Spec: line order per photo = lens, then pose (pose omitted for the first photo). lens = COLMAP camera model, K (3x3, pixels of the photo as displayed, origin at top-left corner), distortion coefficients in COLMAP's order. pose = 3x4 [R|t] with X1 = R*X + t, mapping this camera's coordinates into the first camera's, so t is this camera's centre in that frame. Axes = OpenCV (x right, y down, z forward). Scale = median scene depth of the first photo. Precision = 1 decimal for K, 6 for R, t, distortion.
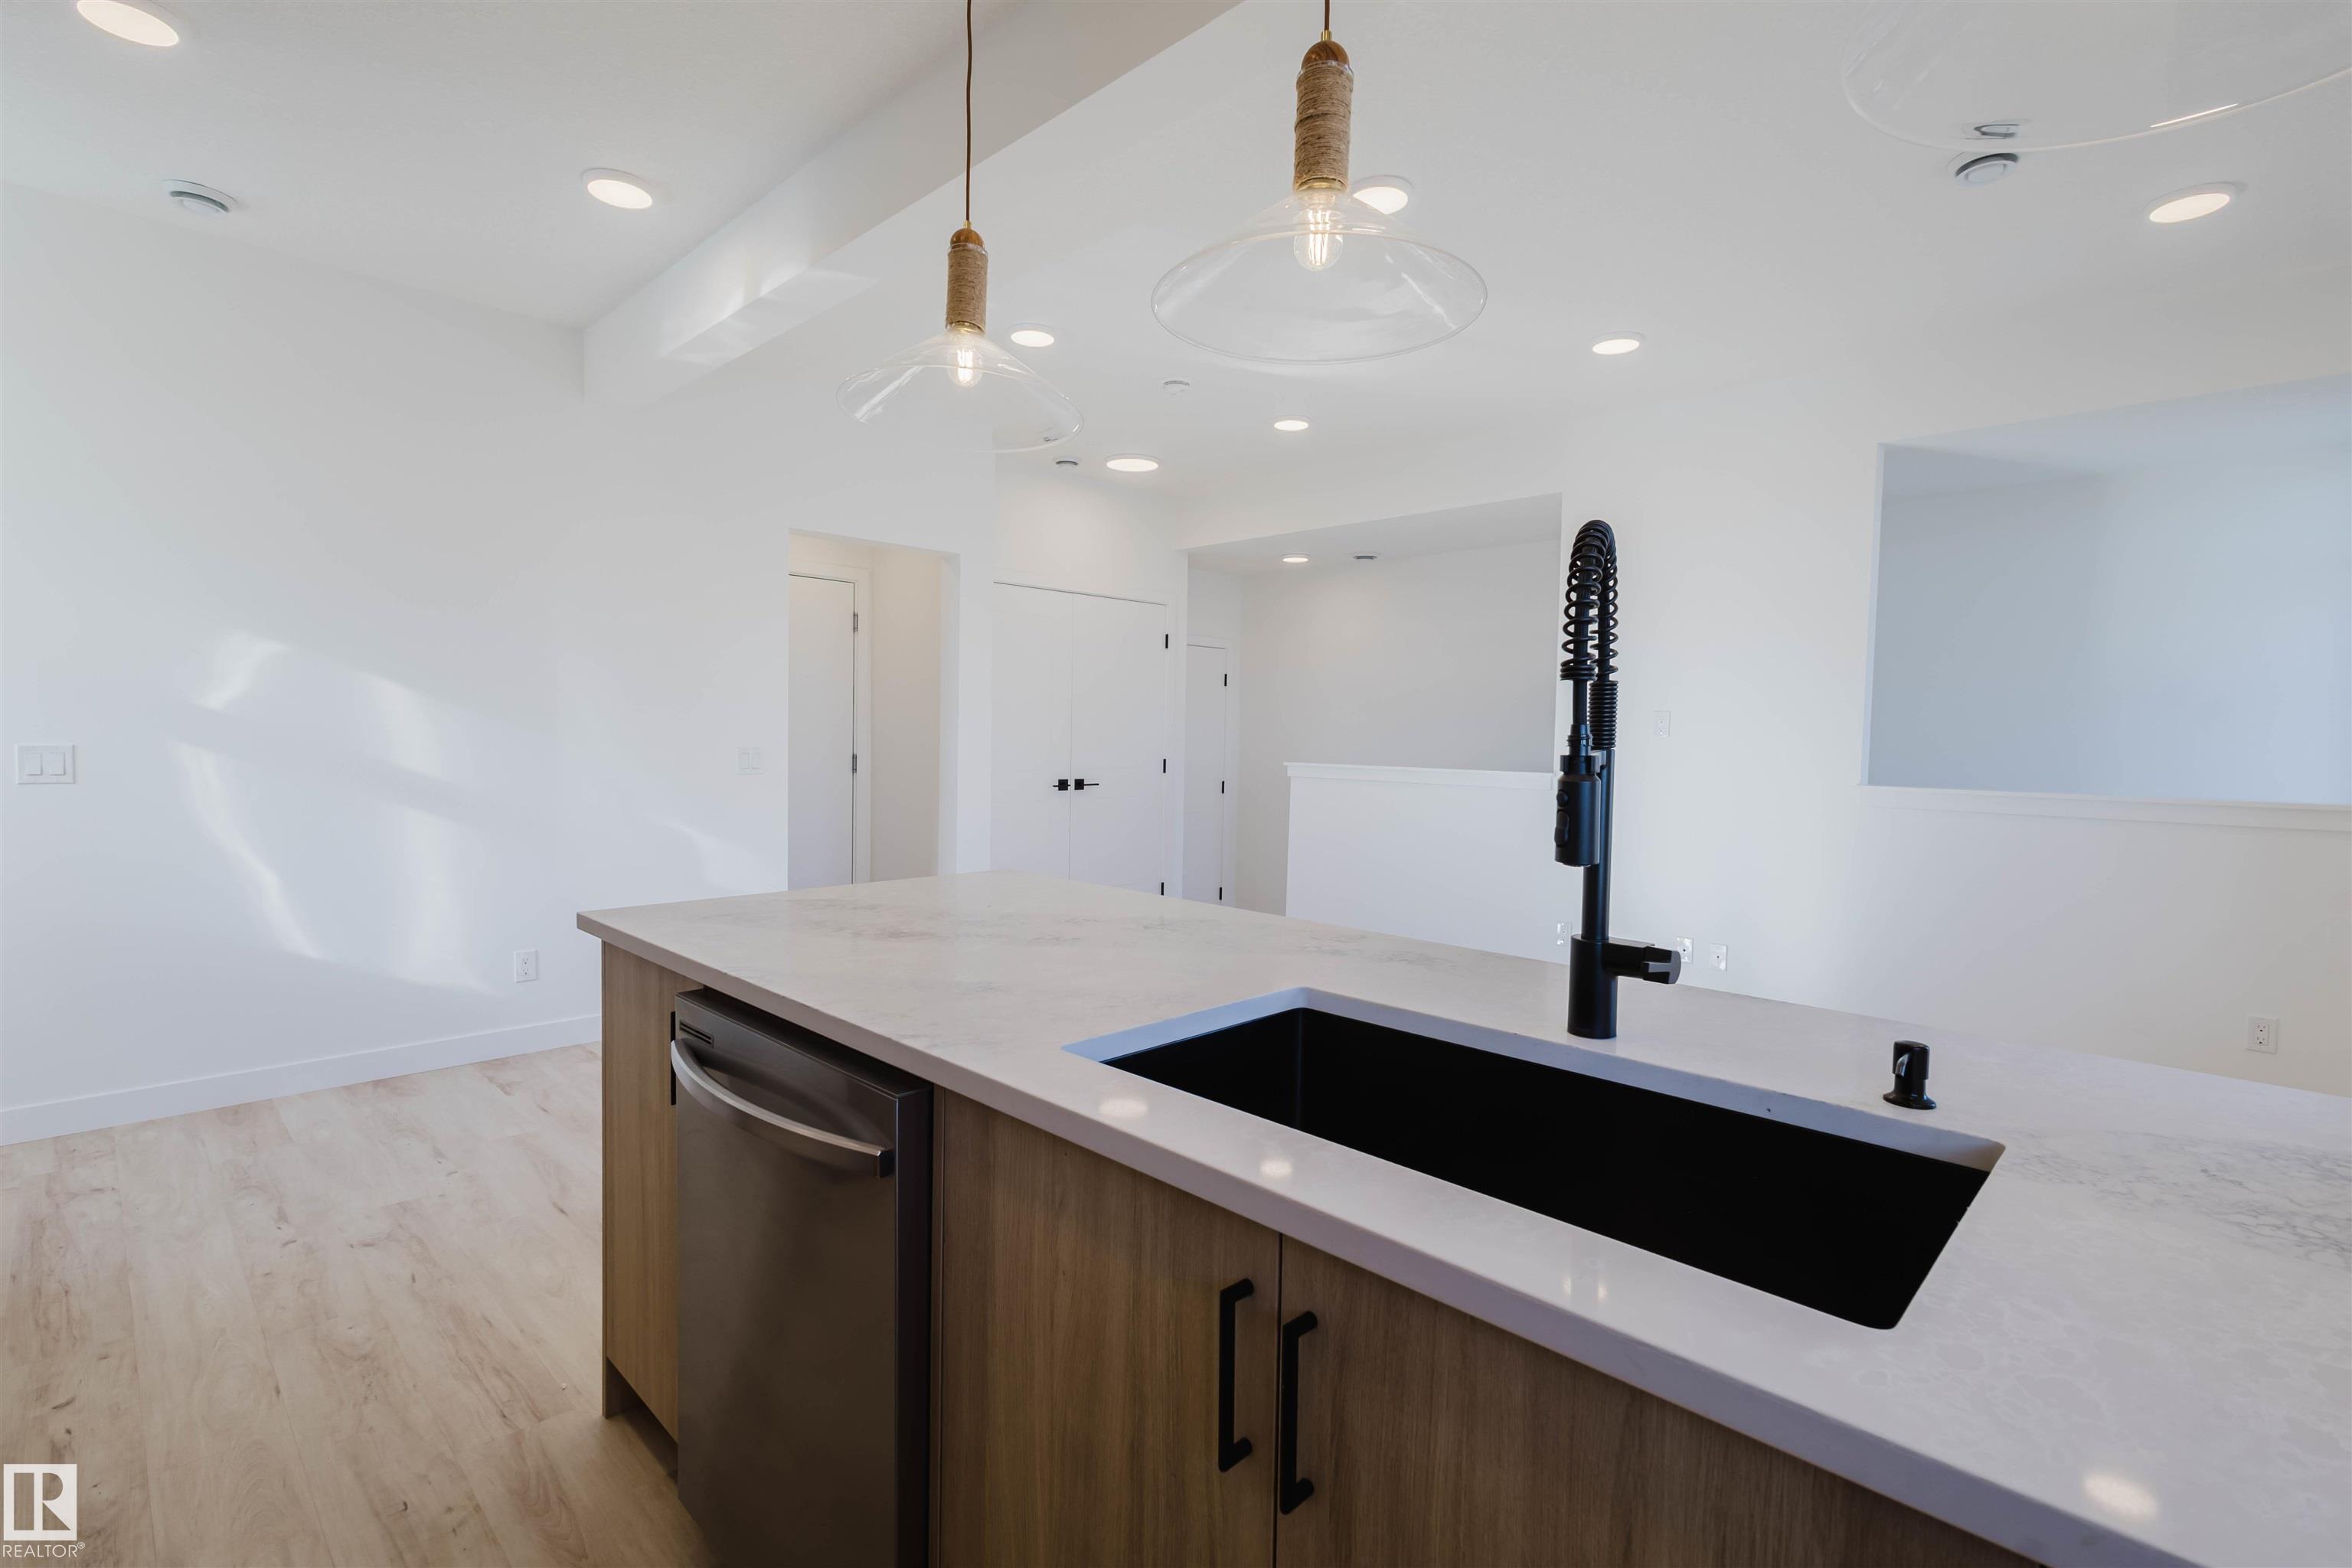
lens RADIAL K [[1081.9, 0, 1170.2], [0, 1081.9, 781.0], [0, 0, 1]] dist [0.016227, -0.005444]
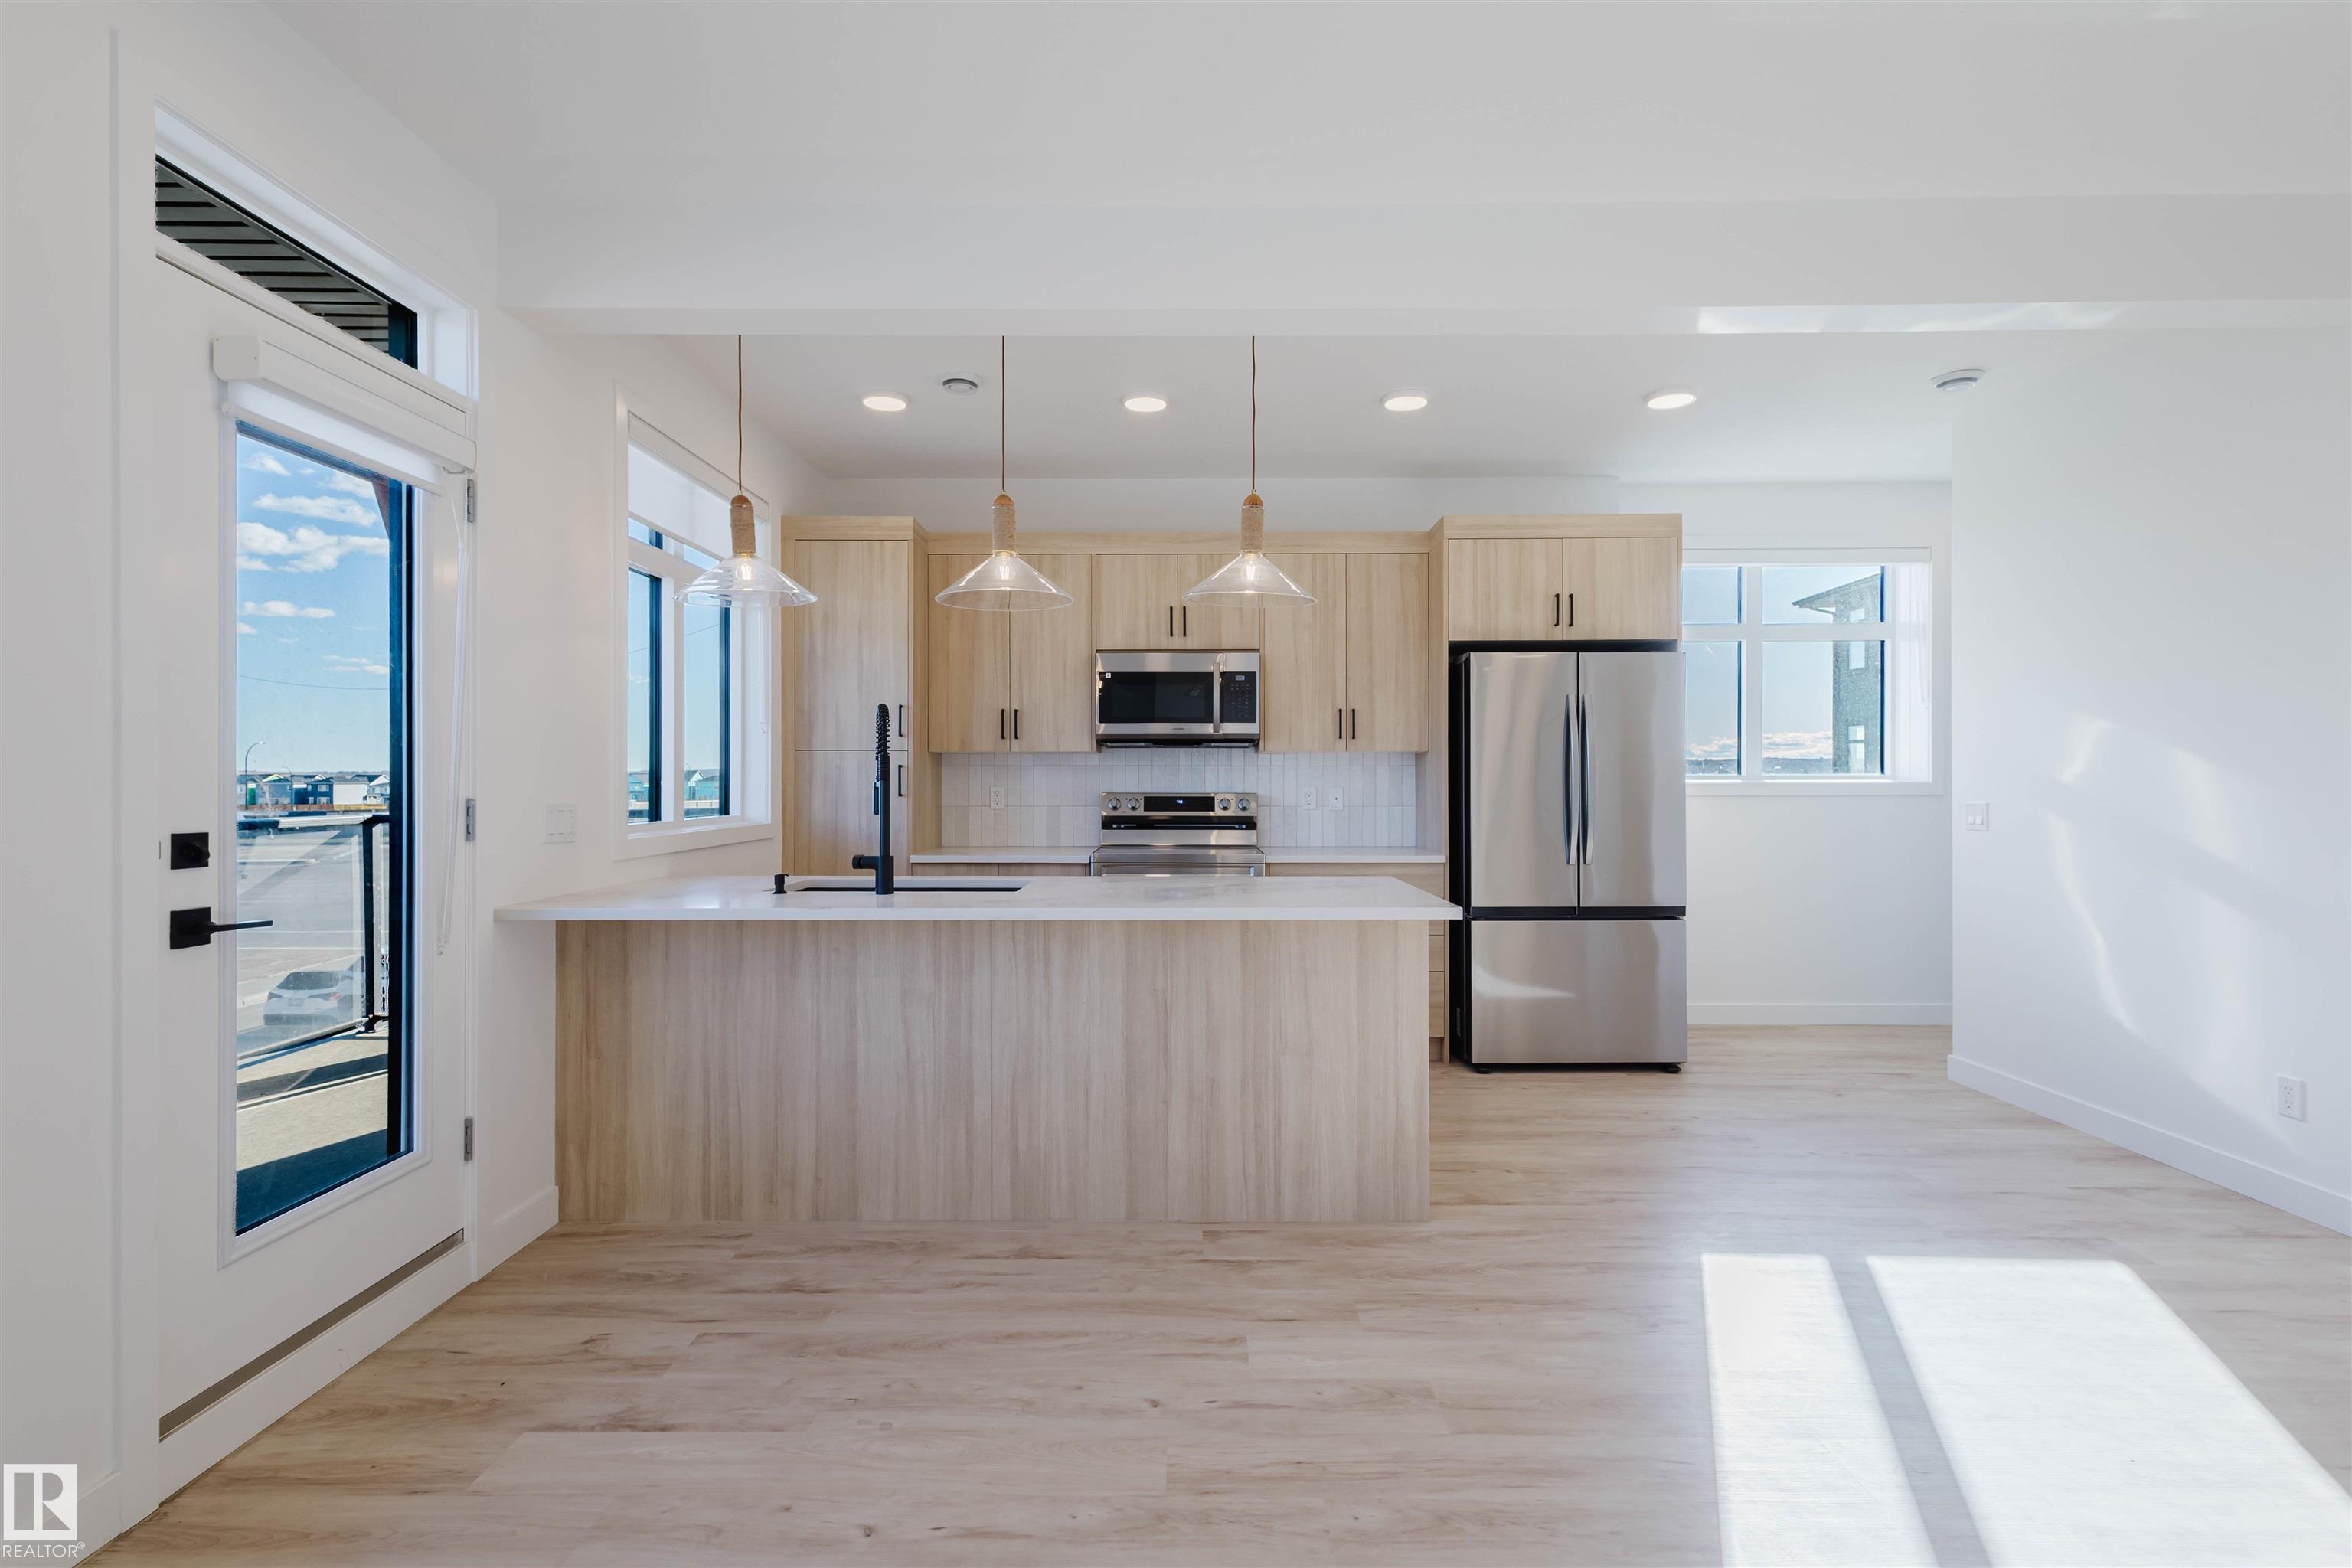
lens RADIAL K [[1081.9, 0, 1178.5], [0, 1081.9, 780.5], [0, 0, 1]] dist [0.016227, -0.005444]
pose [[-0.708711, -0.018095, -0.705267, 0.775392], [-0.044788, 0.998809, 0.019380, -0.050751], [0.704076, 0.045322, -0.708677, 1.489482]]
